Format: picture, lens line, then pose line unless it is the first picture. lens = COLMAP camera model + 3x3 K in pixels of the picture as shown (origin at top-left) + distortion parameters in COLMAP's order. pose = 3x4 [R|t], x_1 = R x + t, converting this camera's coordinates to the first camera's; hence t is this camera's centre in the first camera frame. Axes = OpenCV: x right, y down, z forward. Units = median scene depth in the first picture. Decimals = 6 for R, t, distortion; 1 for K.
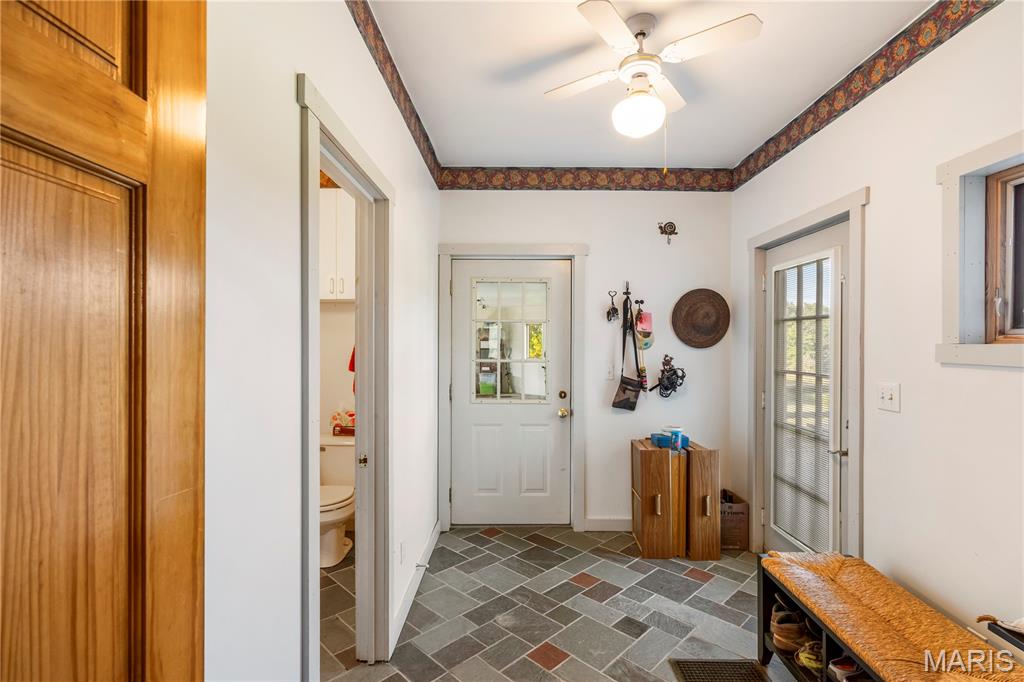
lens RADIAL K [[474.9, 0, 512.0], [0, 474.9, 341.0], [0, 0, 1]] dist [0.000602, 0.000365]
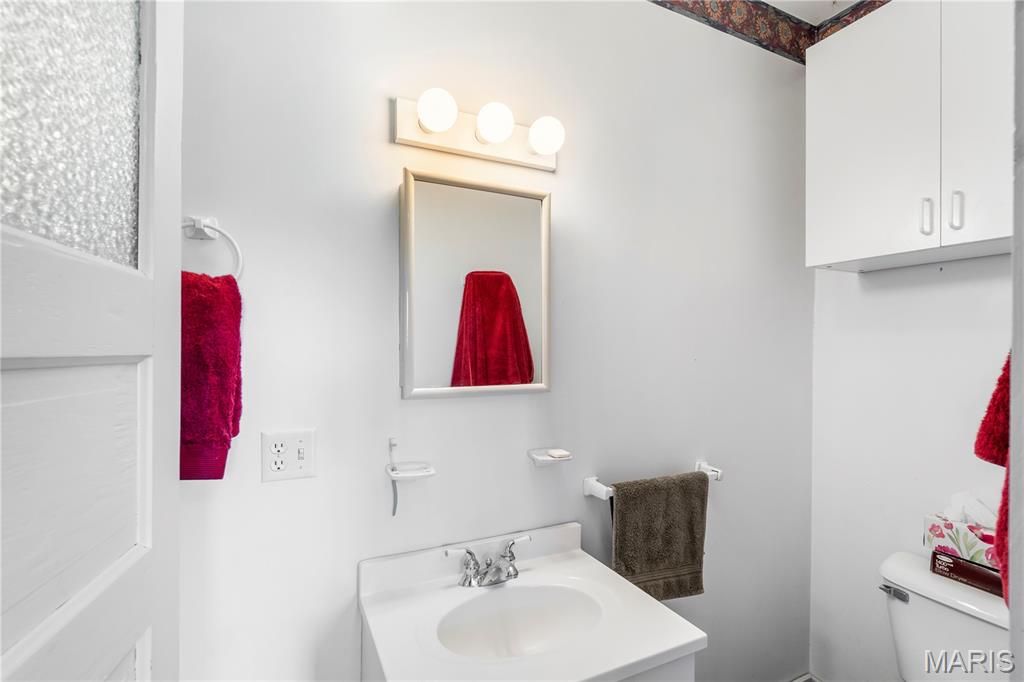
lens RADIAL K [[474.9, 0, 512.0], [0, 474.9, 341.0], [0, 0, 1]] dist [0.000602, 0.000365]
pose [[0.441939, -0.002945, -0.897040, -0.162026], [-0.004596, 0.999974, -0.005547, -0.001532], [0.897033, 0.006574, 0.441914, 0.478163]]
